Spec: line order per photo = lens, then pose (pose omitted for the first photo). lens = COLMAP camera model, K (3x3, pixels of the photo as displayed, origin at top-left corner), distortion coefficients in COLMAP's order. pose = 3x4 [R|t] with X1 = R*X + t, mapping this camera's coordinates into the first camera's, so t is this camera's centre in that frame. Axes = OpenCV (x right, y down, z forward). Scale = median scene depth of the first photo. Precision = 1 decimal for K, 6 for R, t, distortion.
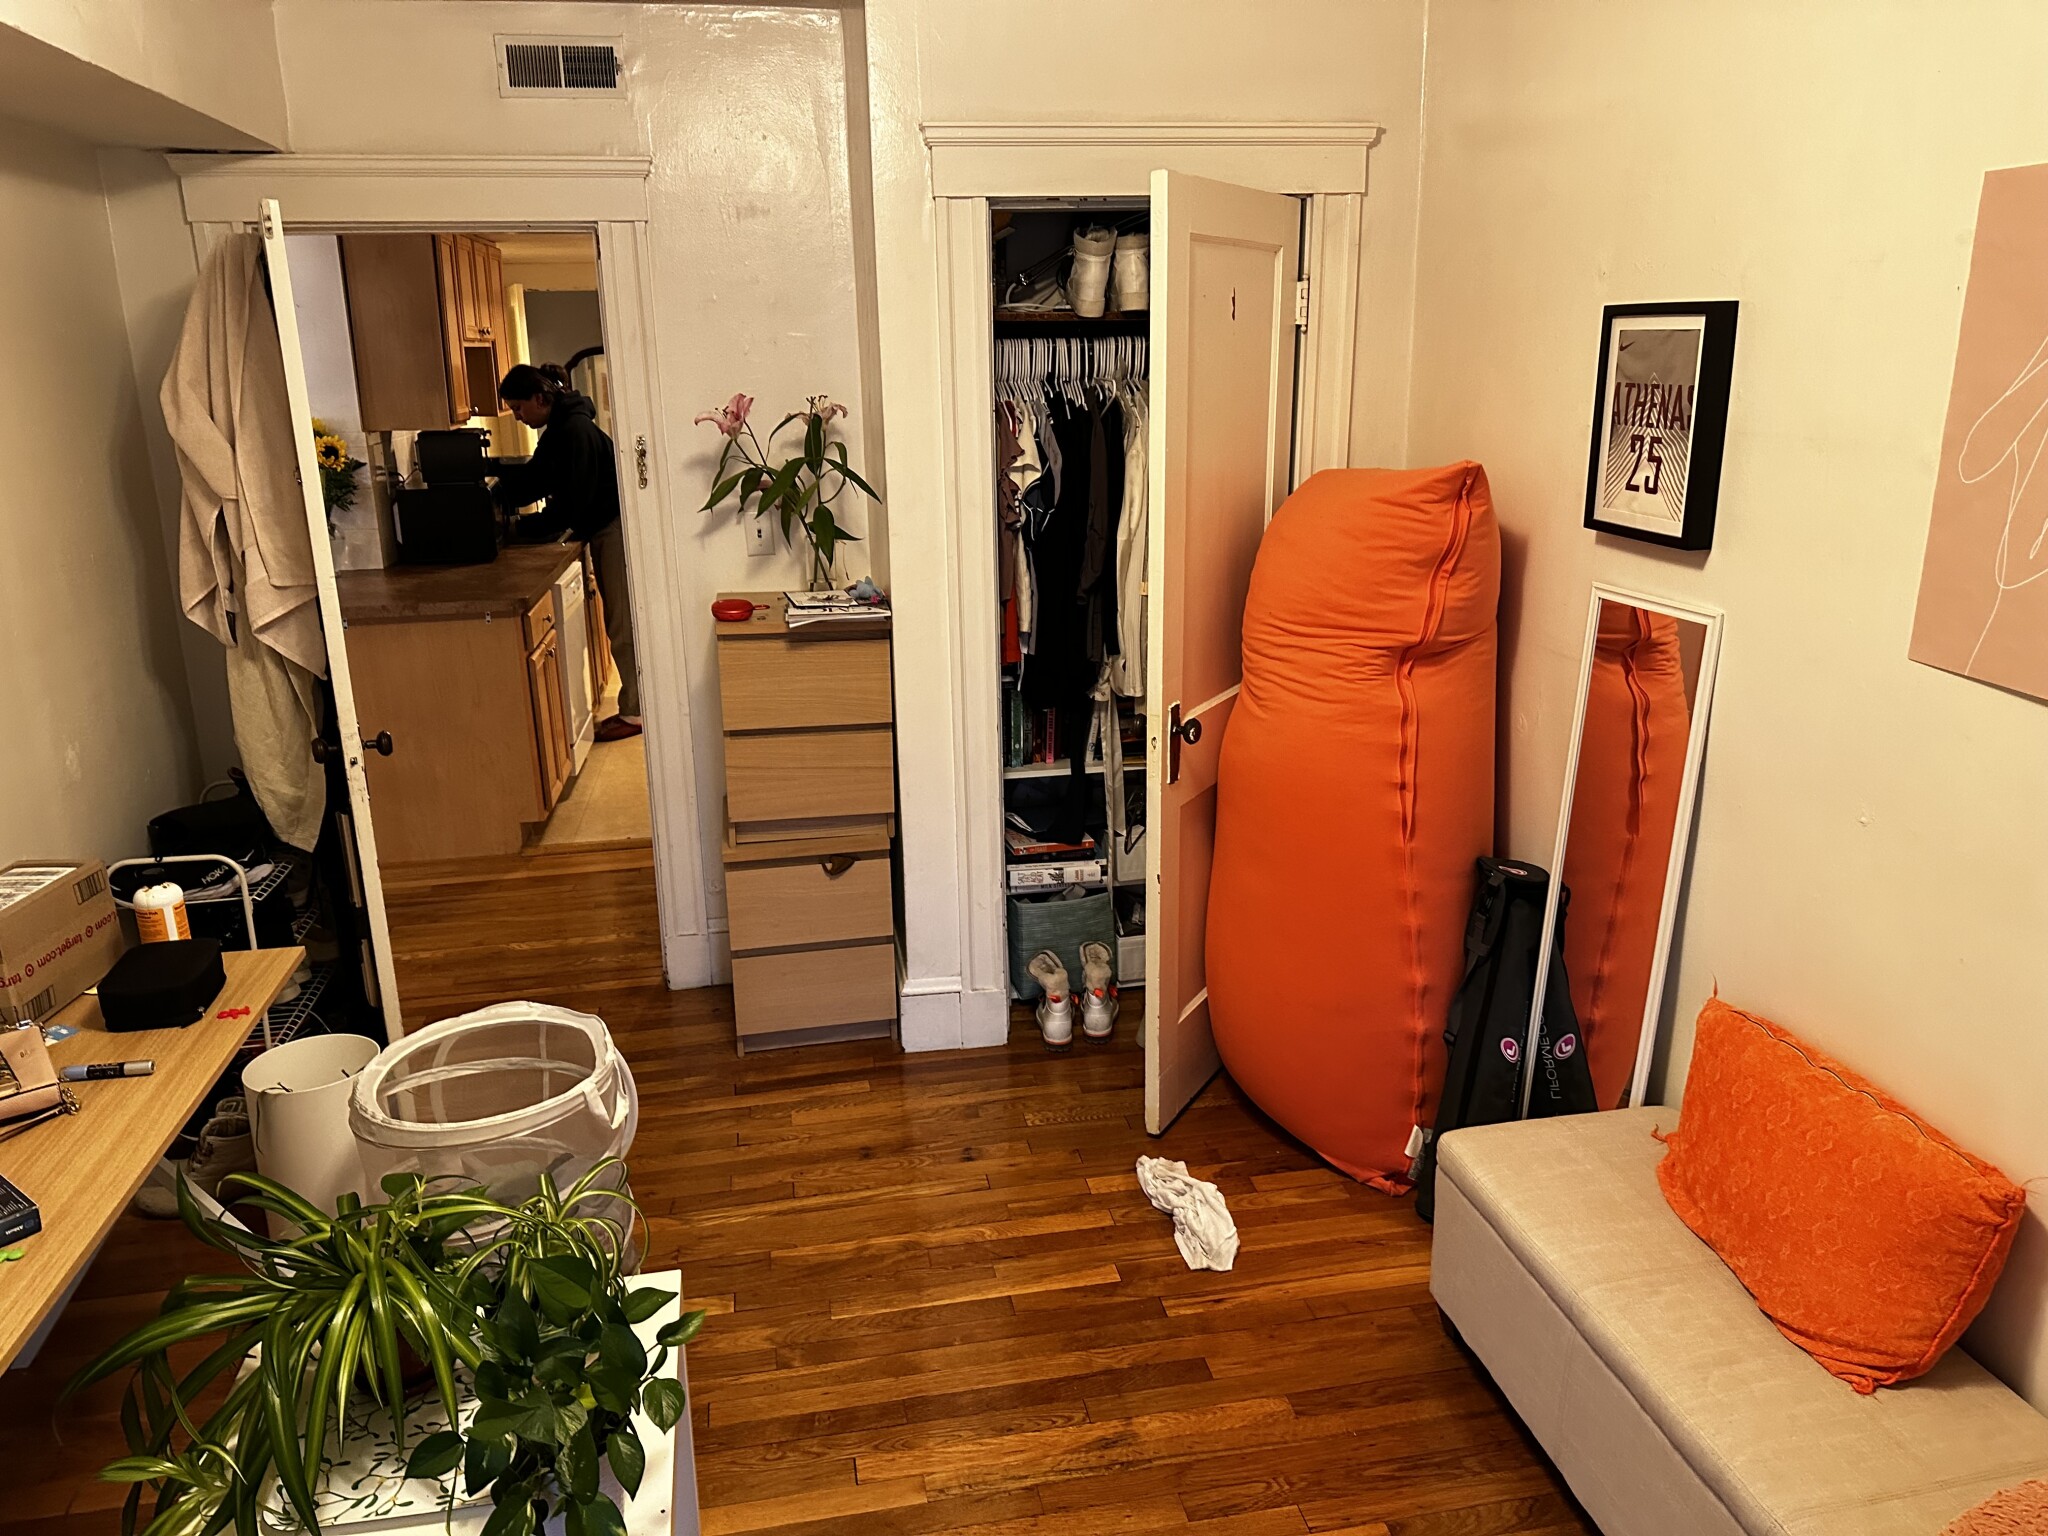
lens RADIAL K [[1455.4, 0, 1022.8], [0, 1455.4, 764.9], [0, 0, 1]] dist [0.022023, -0.034199]
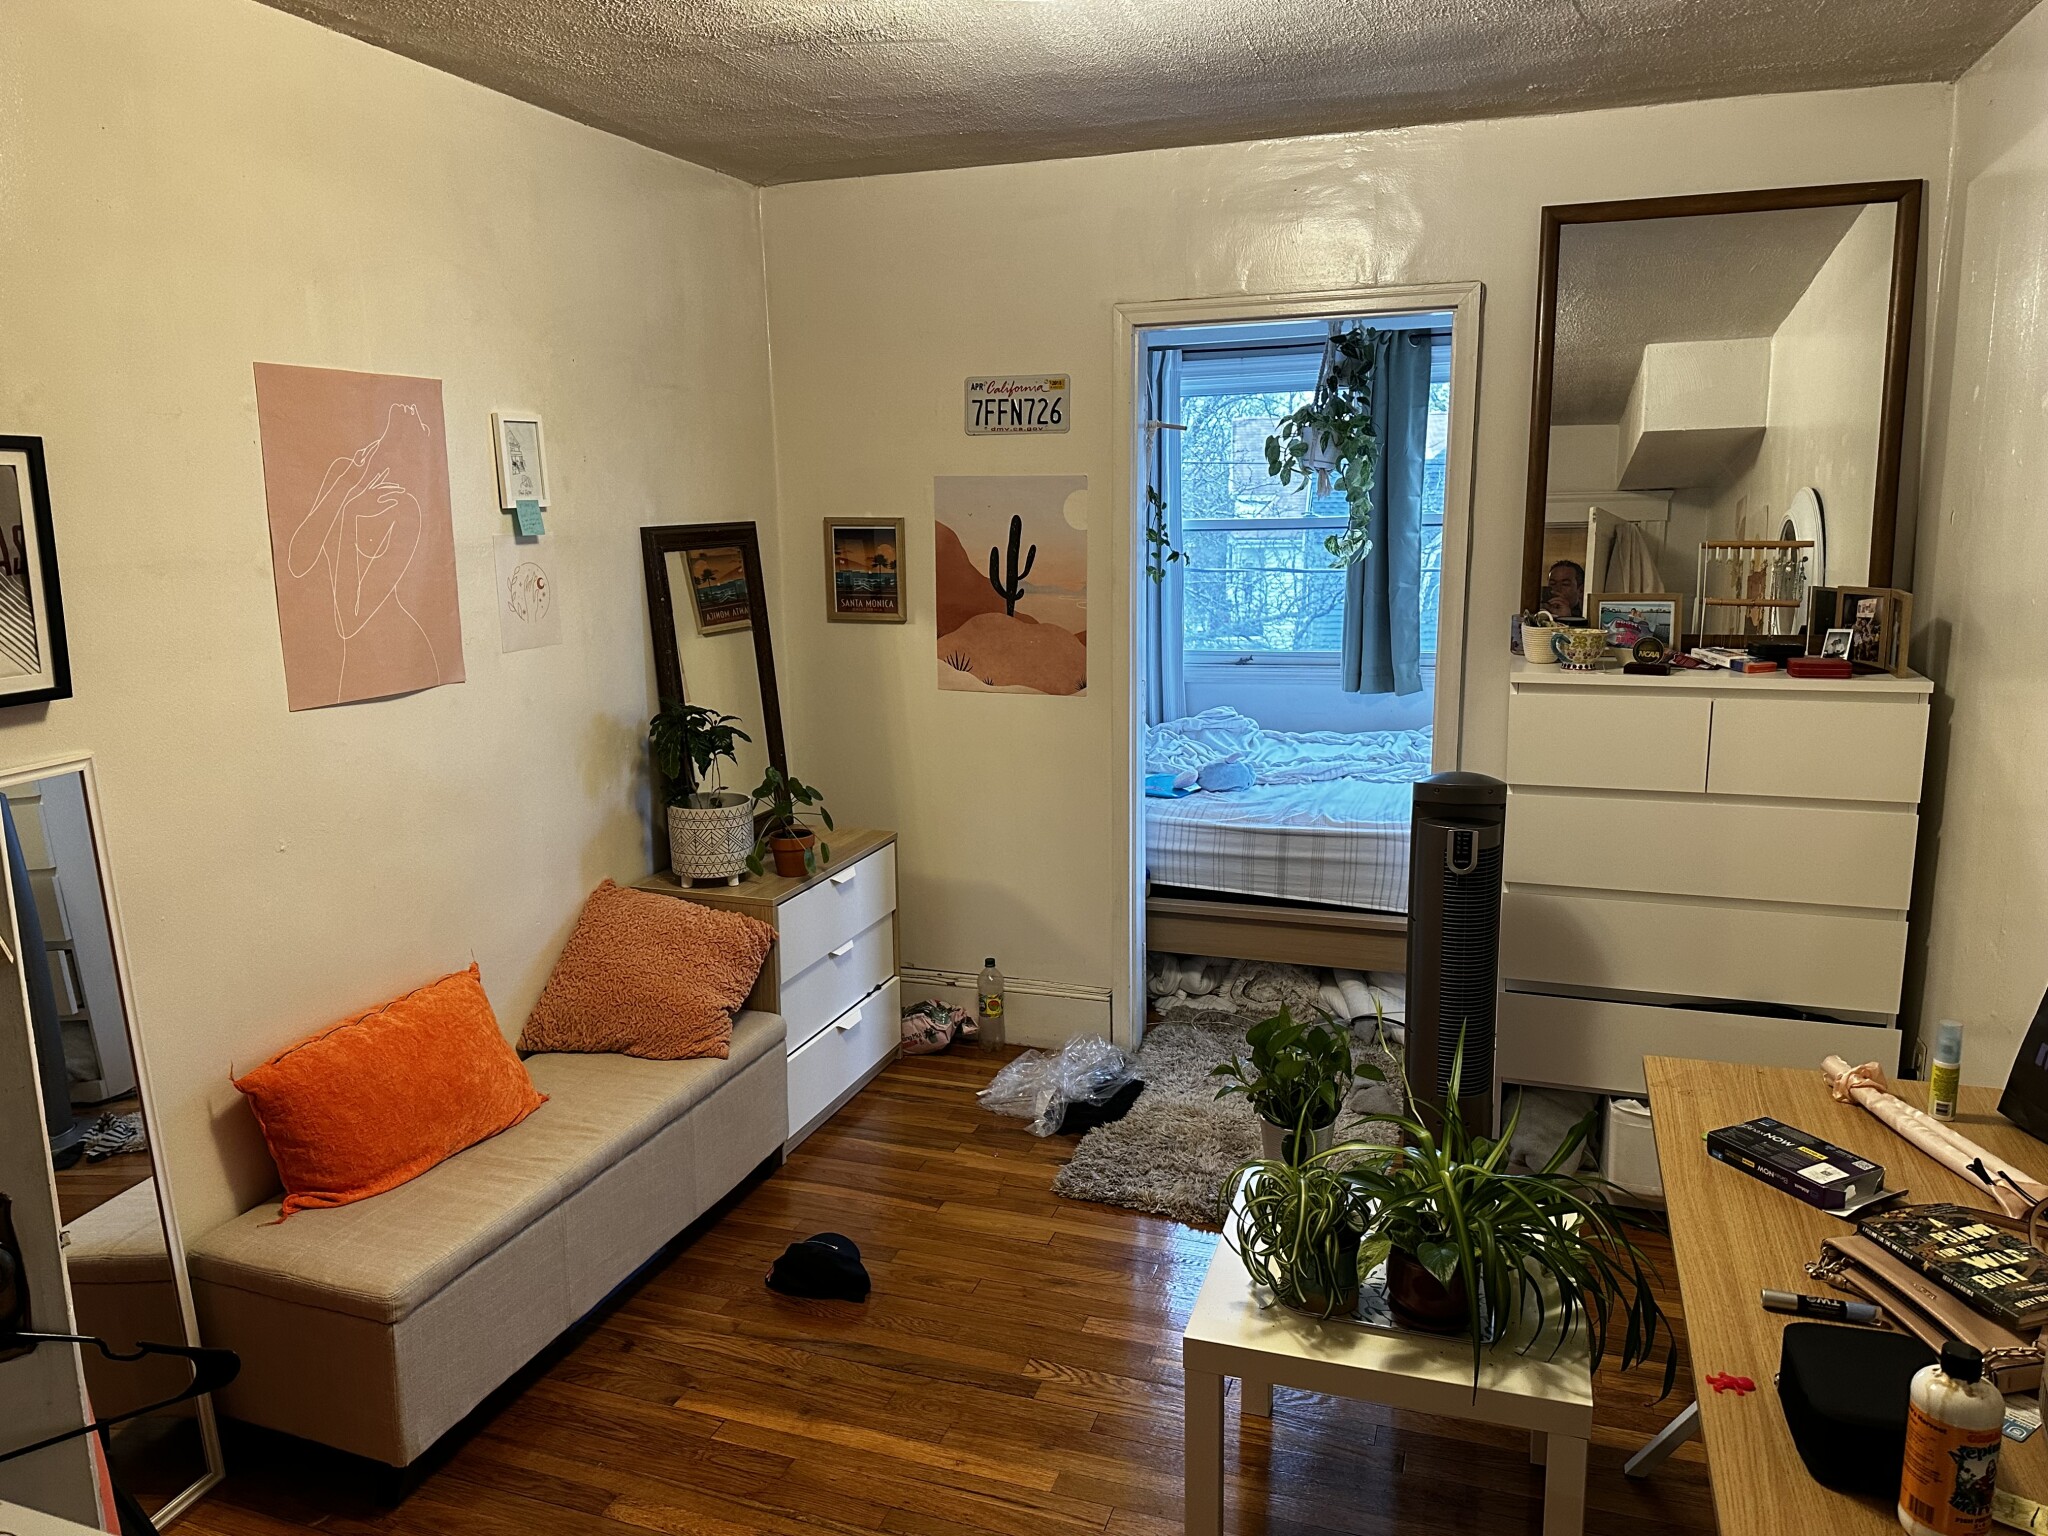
lens RADIAL K [[1426.0, 0, 1024.0], [0, 1426.0, 768.0], [0, 0, 1]] dist [0.061929, -0.103047]
pose [[-0.865863, -0.063964, 0.496176, -0.515362], [0.167287, 0.897684, 0.407651, -0.367008], [-0.471484, 0.435973, -0.766570, 1.392362]]
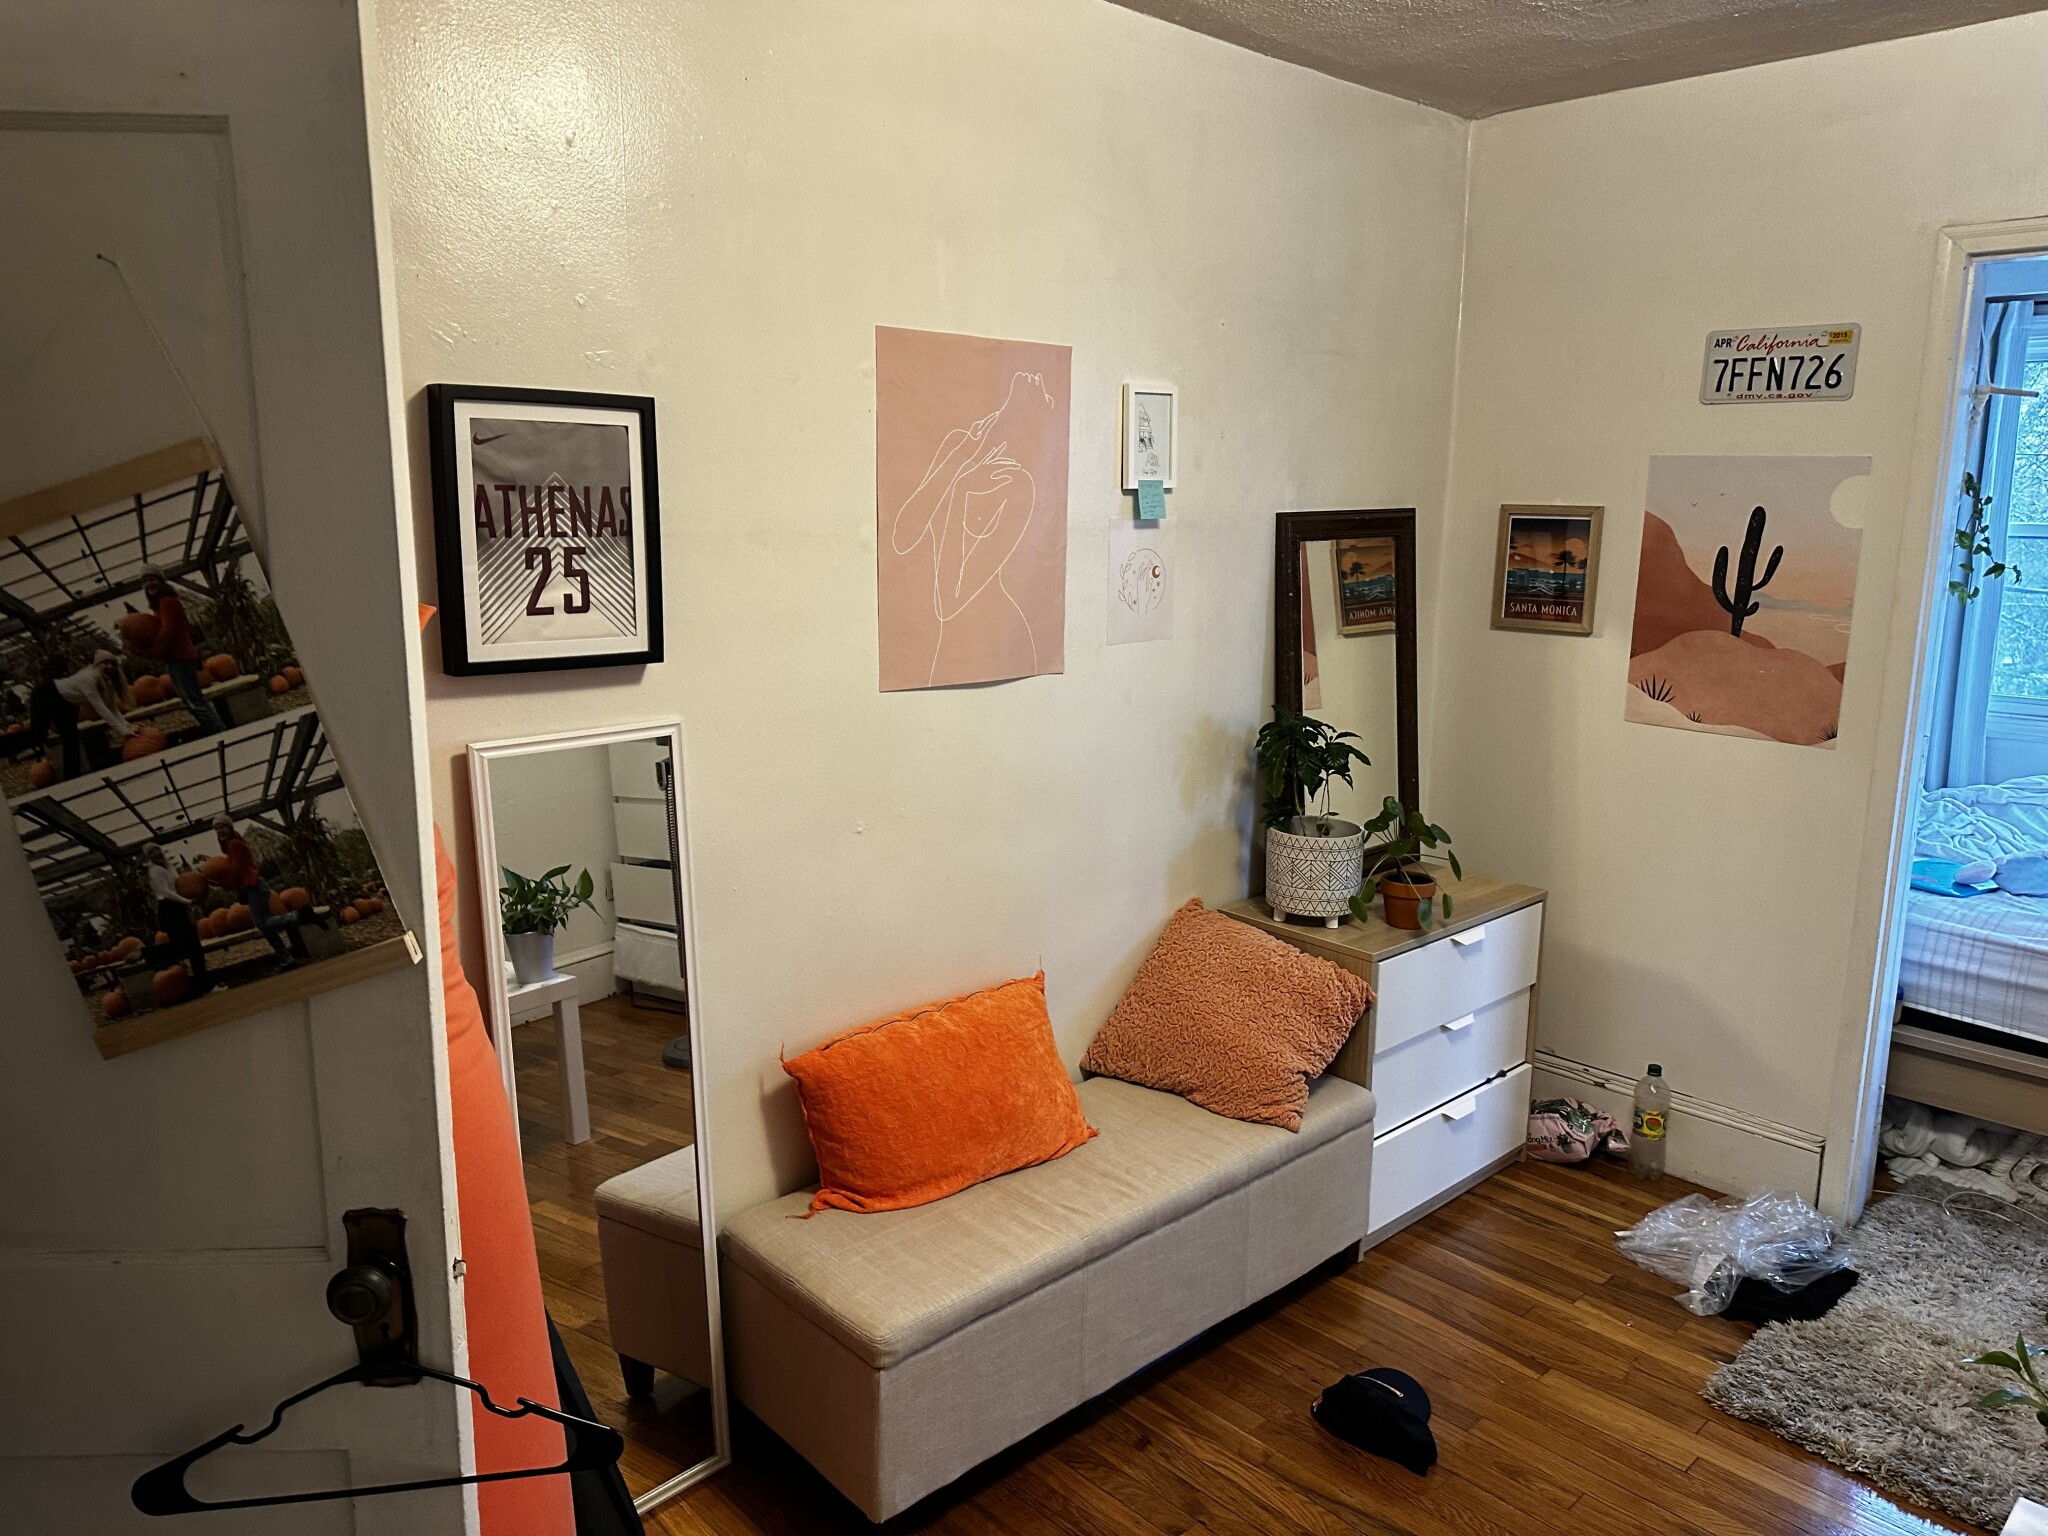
lens RADIAL K [[1402.3, 0, 1030.2], [0, 1402.3, 757.9], [0, 0, 1]] dist [0.108310, -0.156512]
pose [[-0.536792, -0.143795, 0.831370, -0.416423], [0.236634, 0.920162, 0.311941, -0.305830], [-0.809851, 0.364178, -0.459909, 1.206391]]
